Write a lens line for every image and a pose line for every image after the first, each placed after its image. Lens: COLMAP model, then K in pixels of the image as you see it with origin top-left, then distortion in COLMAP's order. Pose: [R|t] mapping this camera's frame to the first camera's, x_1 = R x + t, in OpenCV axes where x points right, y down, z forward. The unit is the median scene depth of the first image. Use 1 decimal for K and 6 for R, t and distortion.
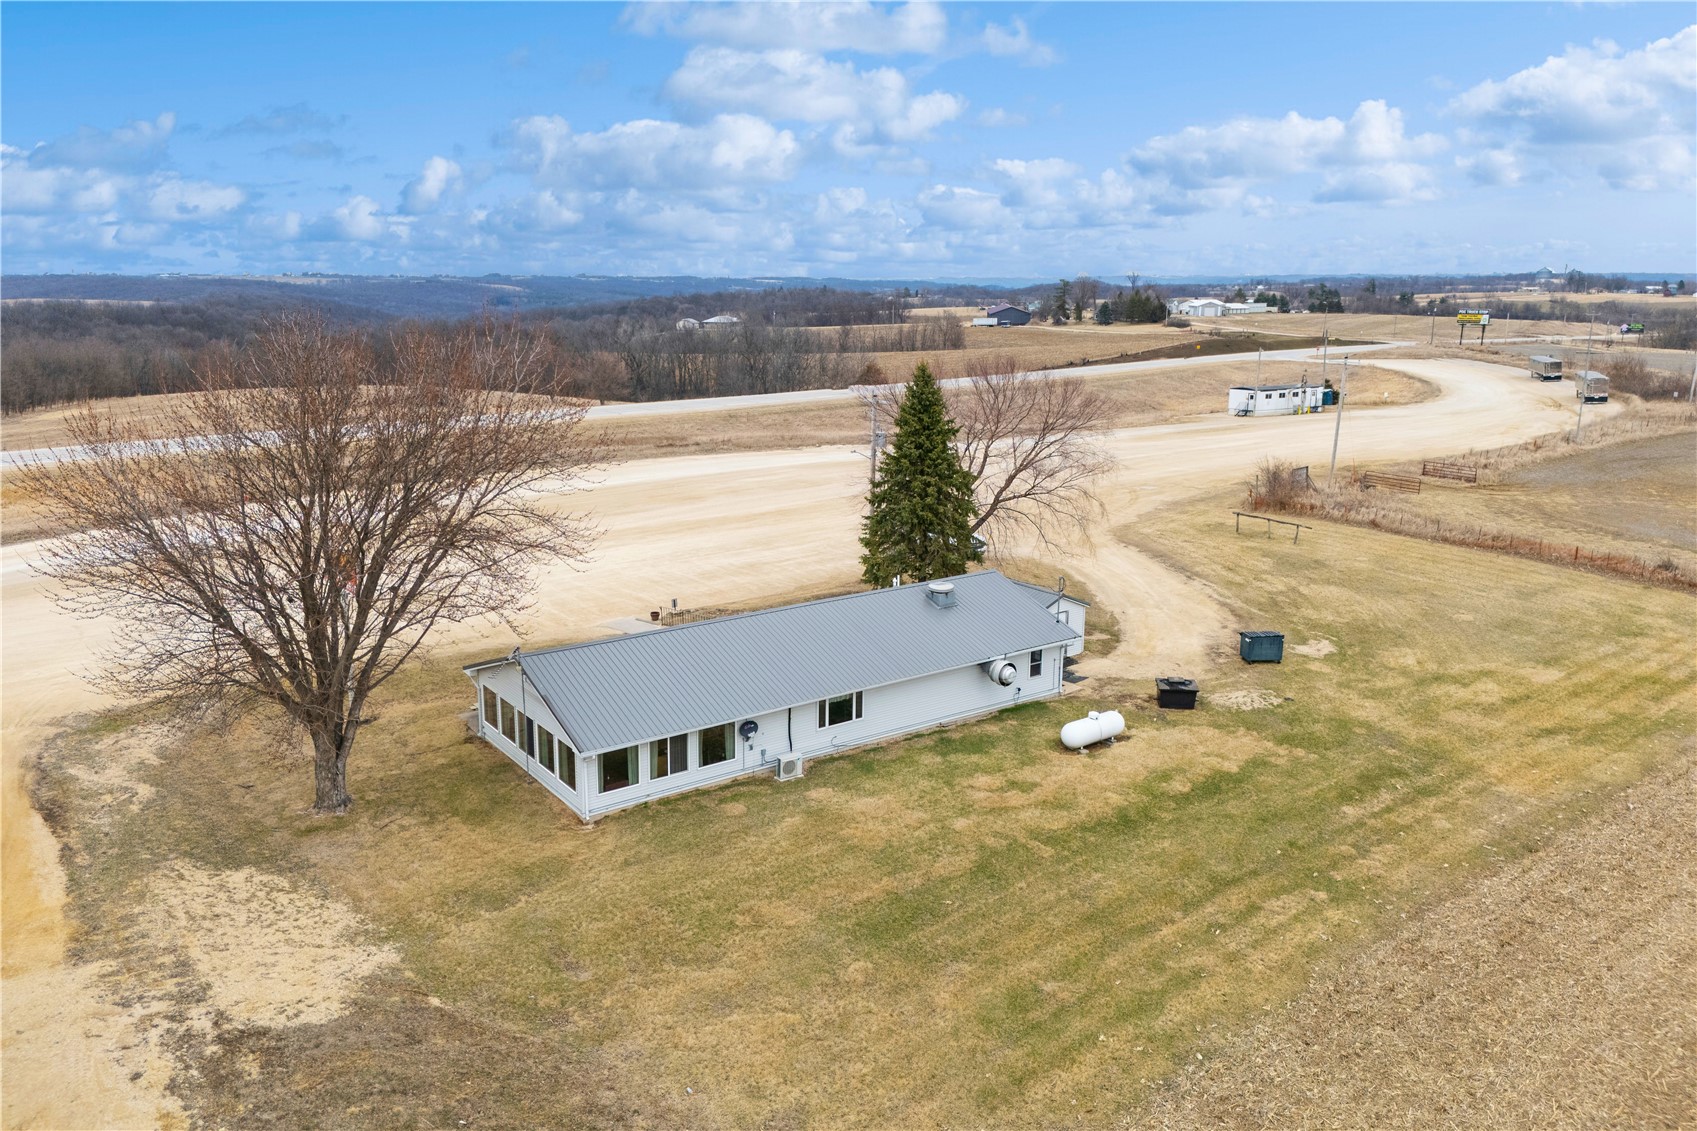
lens RADIAL K [[1264.9, 0, 815.8], [0, 1264.9, 567.1], [0, 0, 1]] dist [0.032356, -0.006129]
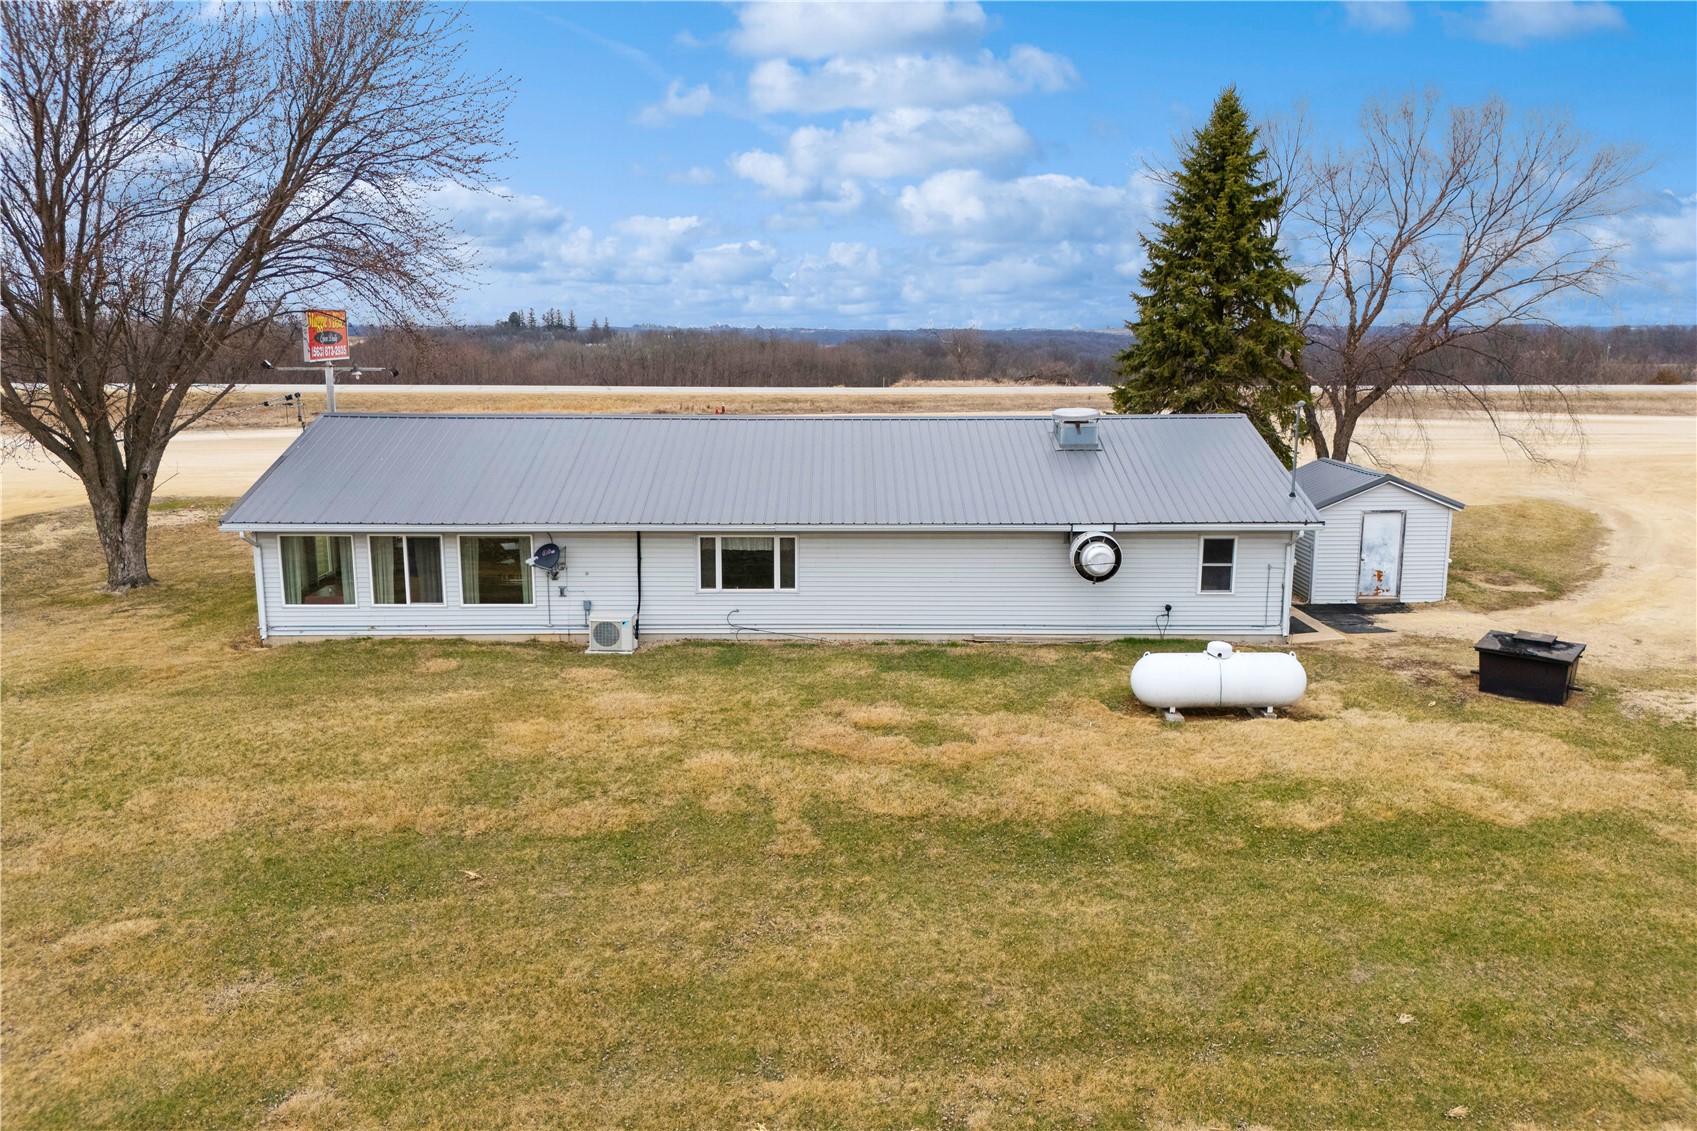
lens RADIAL K [[1264.9, 0, 815.8], [0, 1264.9, 567.1], [0, 0, 1]] dist [0.032356, -0.006129]
pose [[0.822737, 0.112032, -0.557273, 0.367218], [-0.133706, 0.991019, 0.001832, 0.110632], [0.552473, 0.073003, 0.830328, 0.551236]]
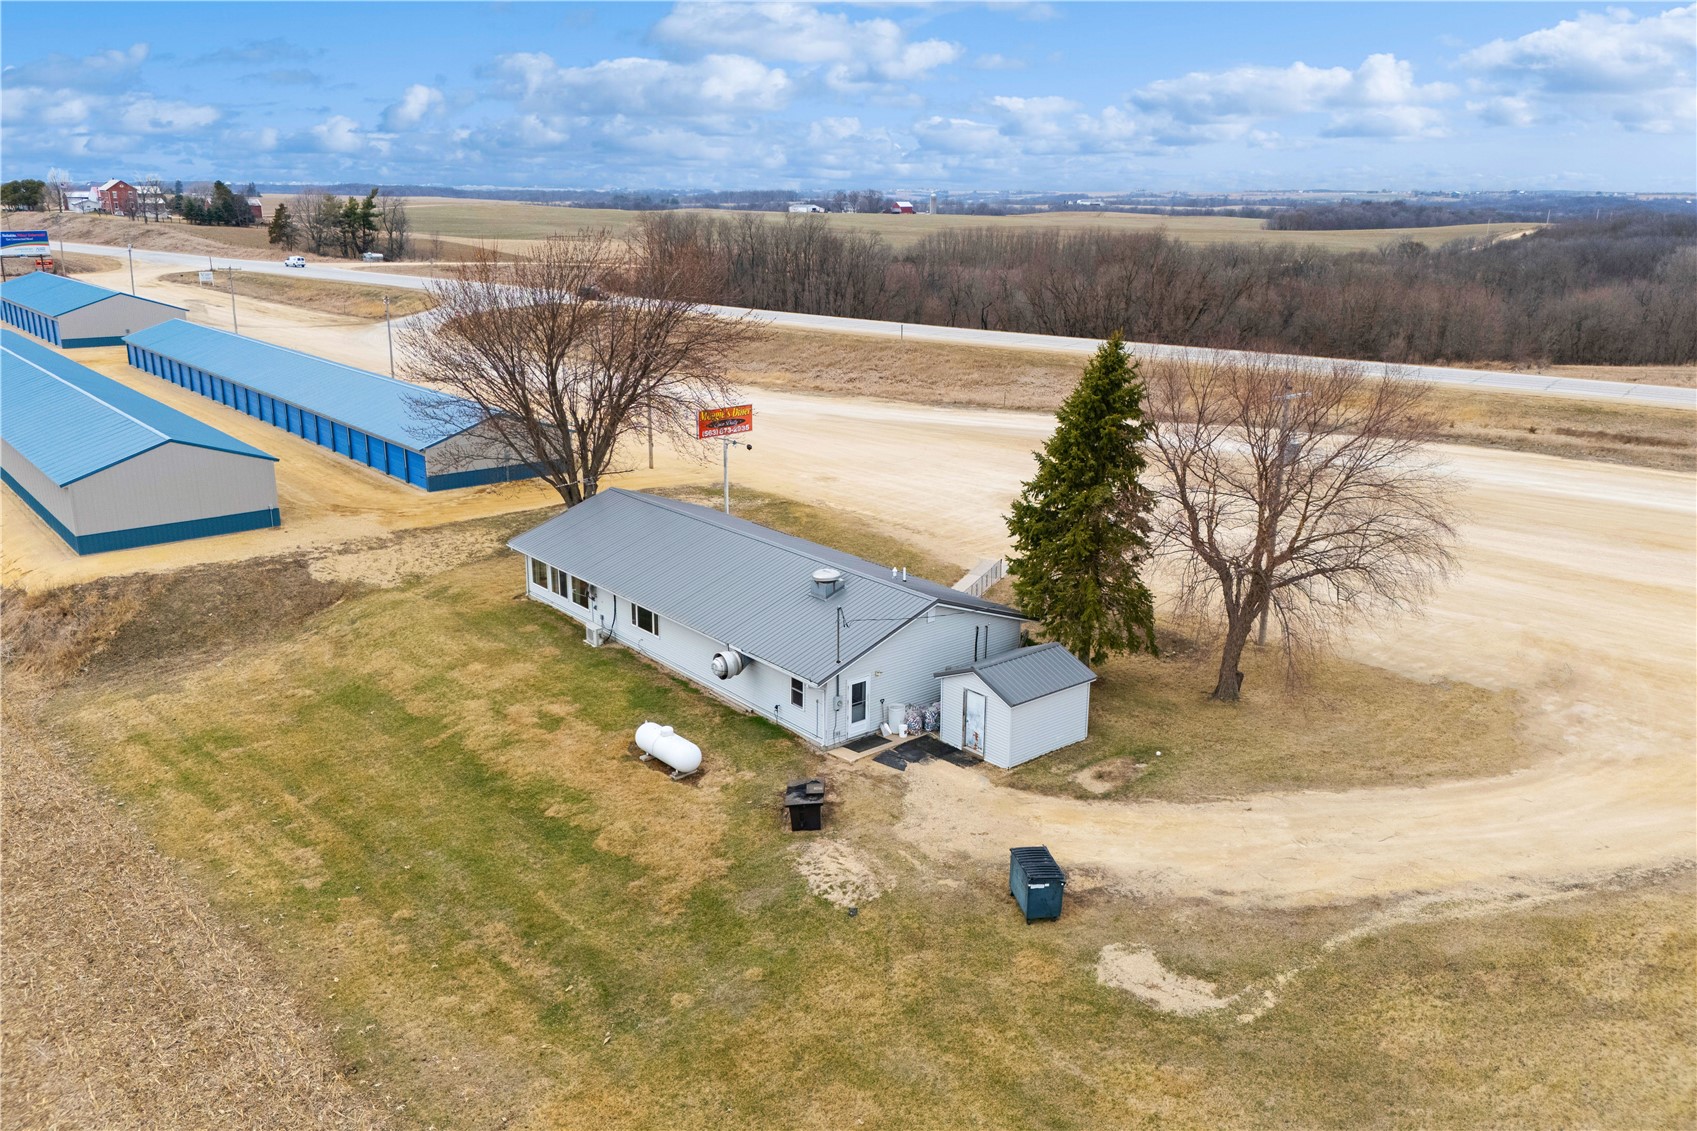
lens RADIAL K [[1264.9, 0, 815.8], [0, 1264.9, 567.1], [0, 0, 1]] dist [0.032356, -0.006129]
pose [[0.078808, 0.295066, -0.952221, 1.057204], [-0.225284, 0.935753, 0.271318, -0.255273], [0.971101, 0.193138, 0.140218, 0.995231]]
